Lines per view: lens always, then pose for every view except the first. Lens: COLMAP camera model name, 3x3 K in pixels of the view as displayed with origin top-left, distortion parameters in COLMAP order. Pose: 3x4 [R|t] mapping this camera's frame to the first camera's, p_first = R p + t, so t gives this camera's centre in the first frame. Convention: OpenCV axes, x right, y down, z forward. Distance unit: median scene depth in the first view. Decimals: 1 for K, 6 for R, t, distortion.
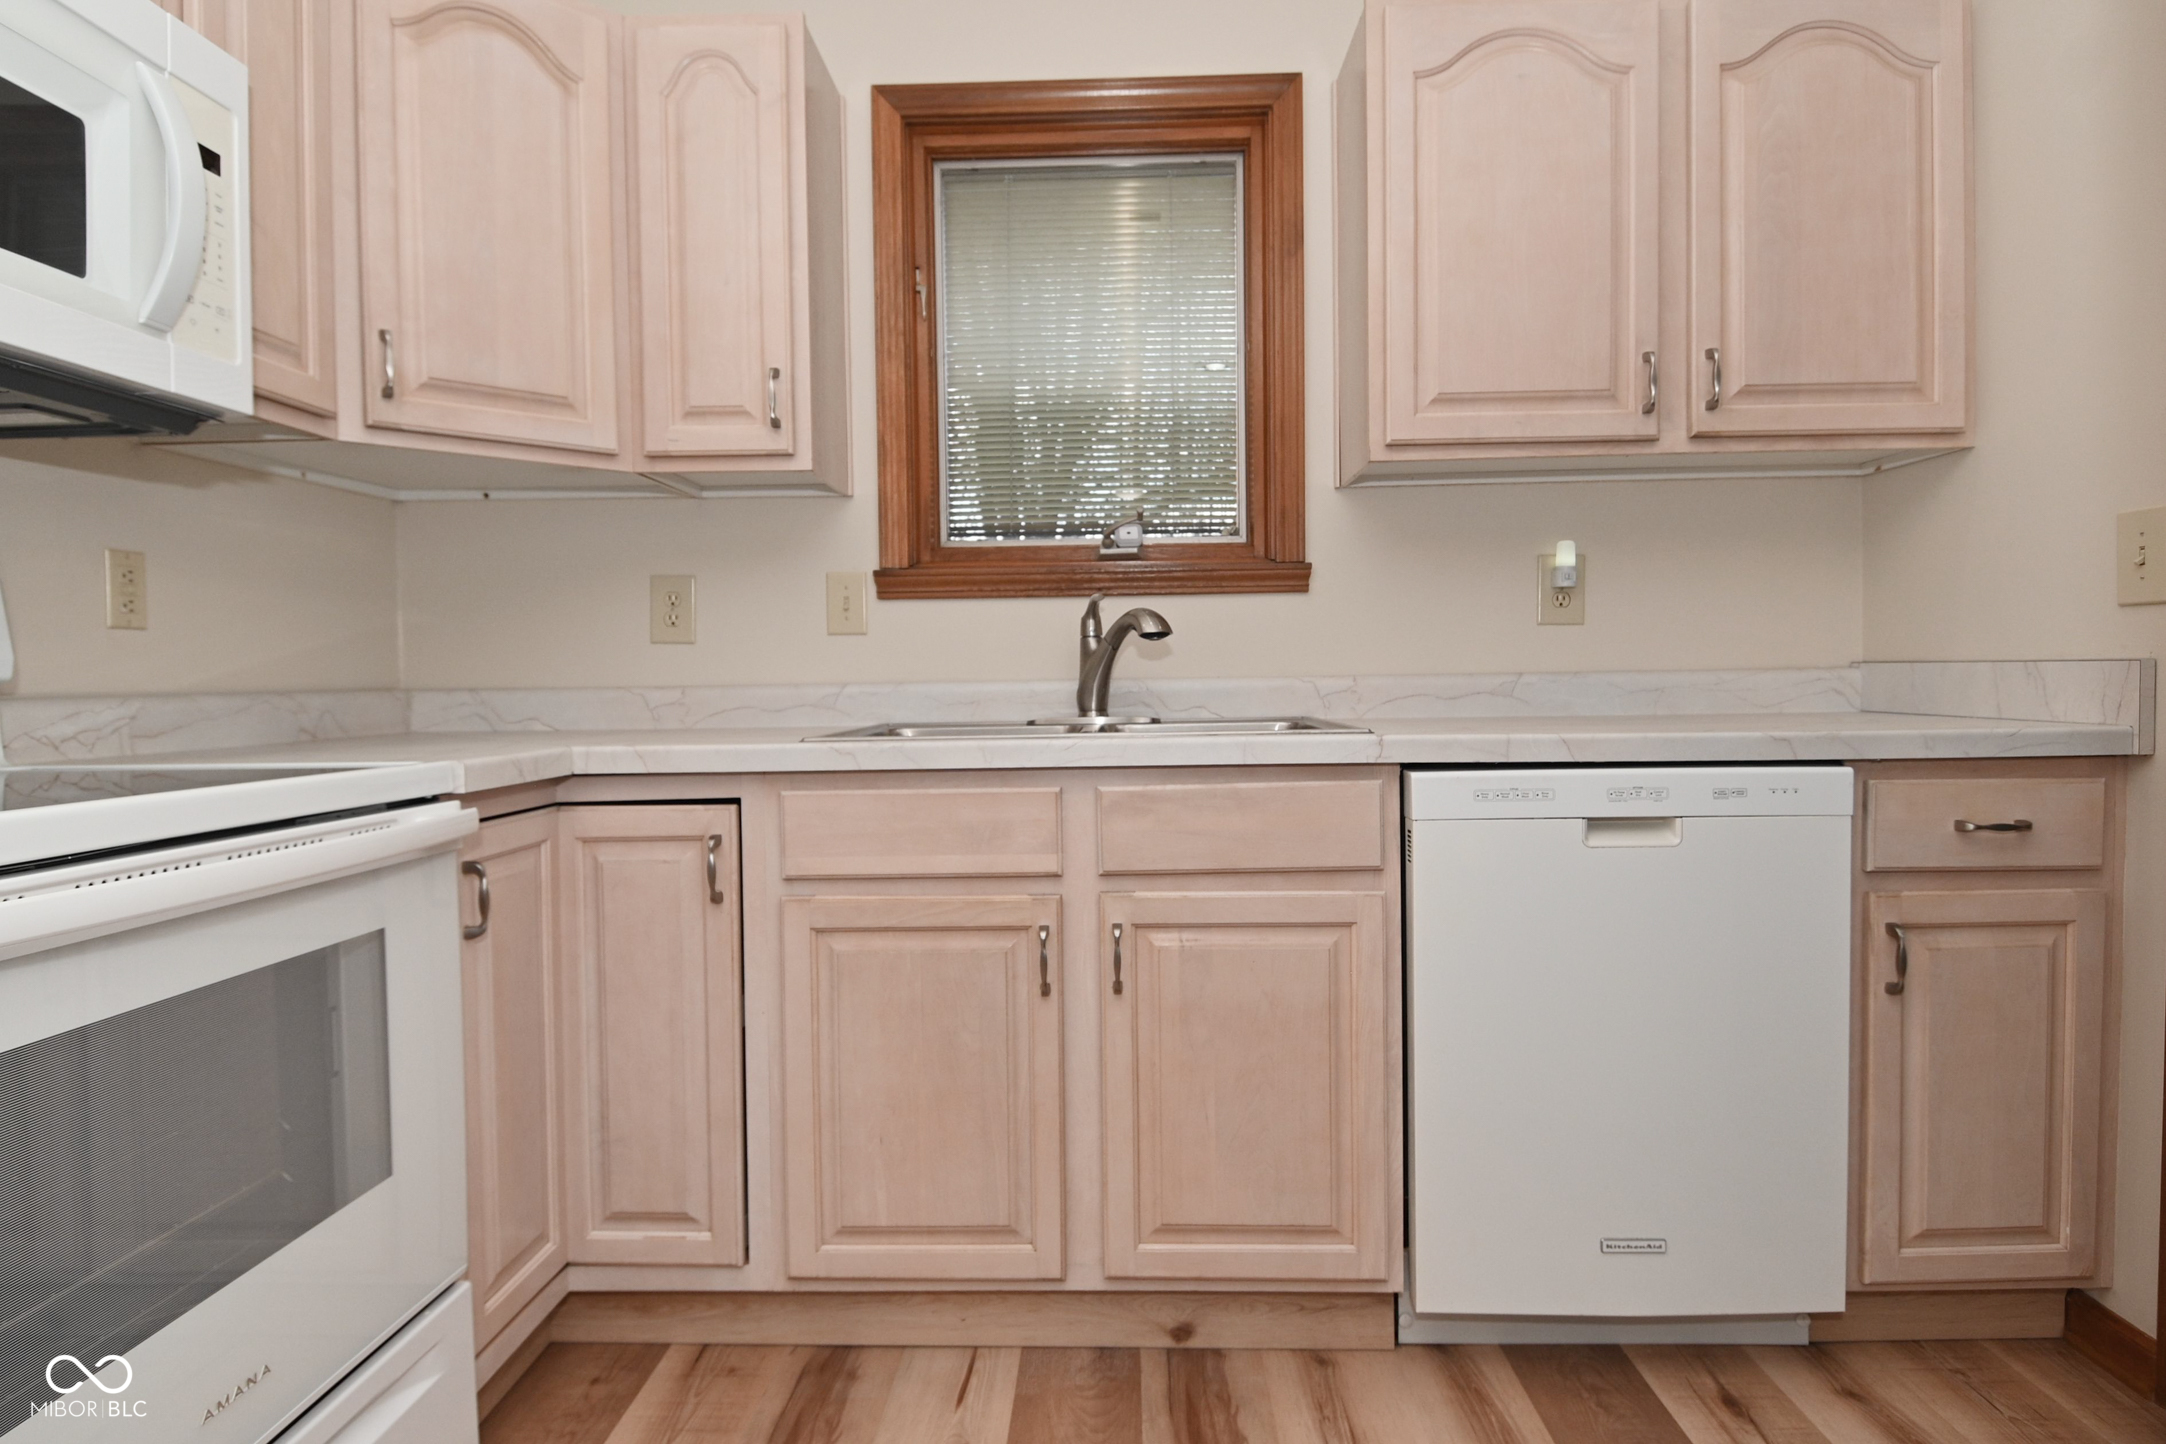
lens RADIAL K [[1147.8, 0, 1074.7], [0, 1147.8, 712.9], [0, 0, 1]] dist [0.009907, -0.016760]
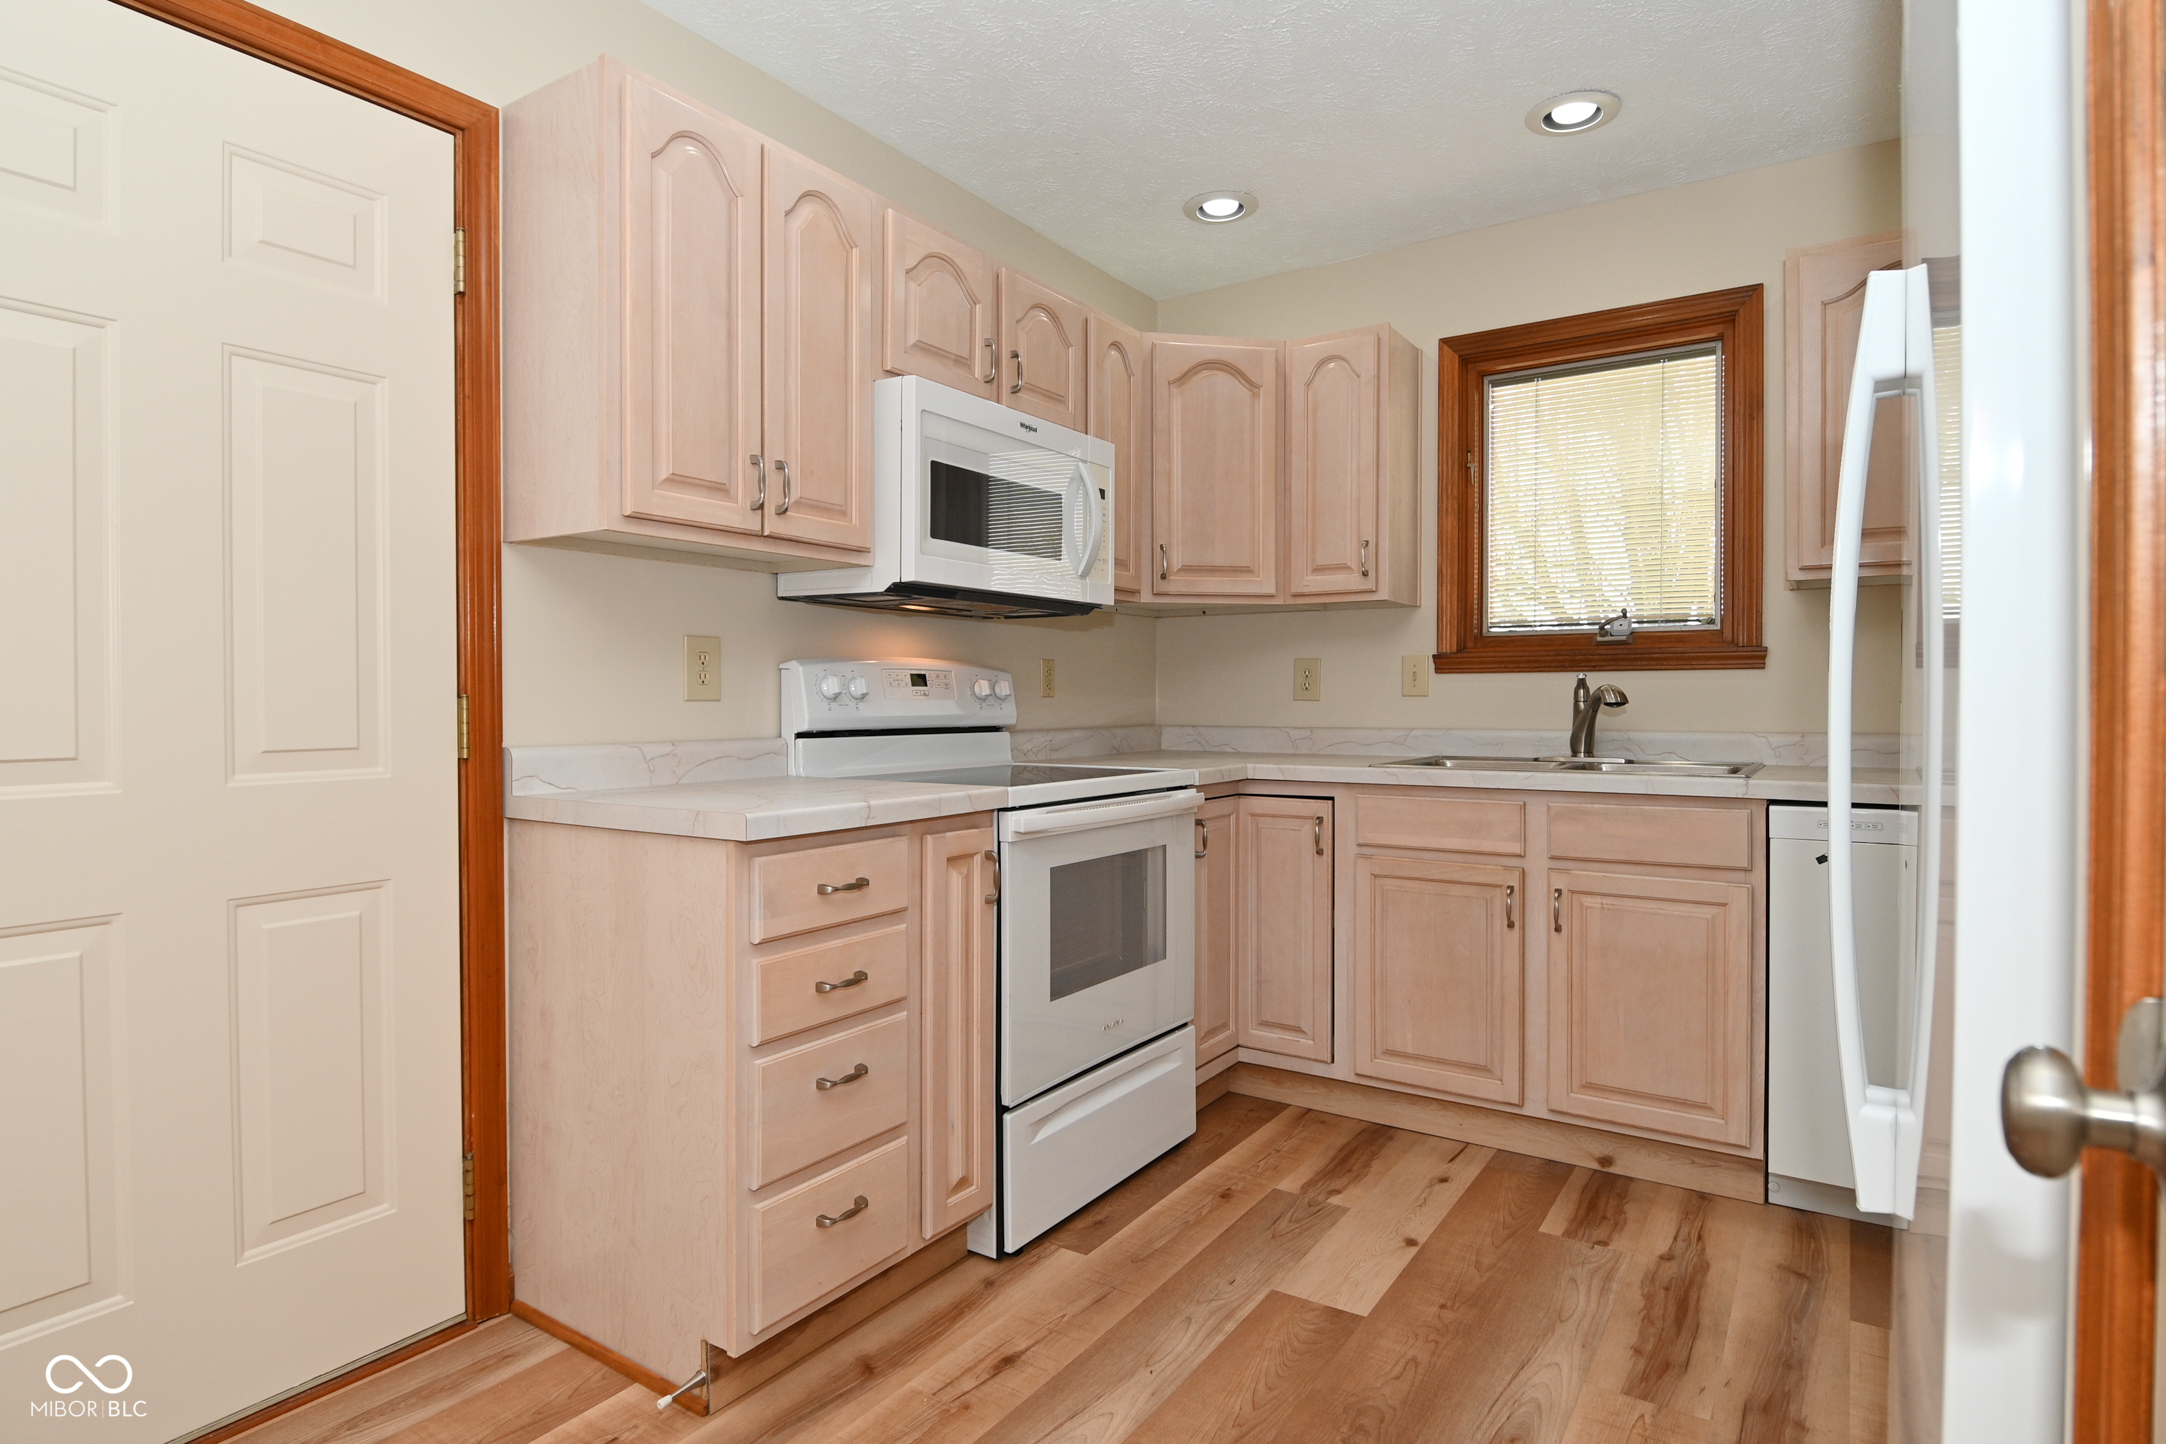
lens RADIAL K [[1147.8, 0, 1081.0], [0, 1147.8, 710.3], [0, 0, 1]] dist [0.009907, -0.016760]
pose [[0.849774, 0.018413, -0.526825, 0.302367], [-0.025447, 0.999658, -0.006107, -0.037882], [0.526533, 0.018596, 0.849952, -0.702335]]
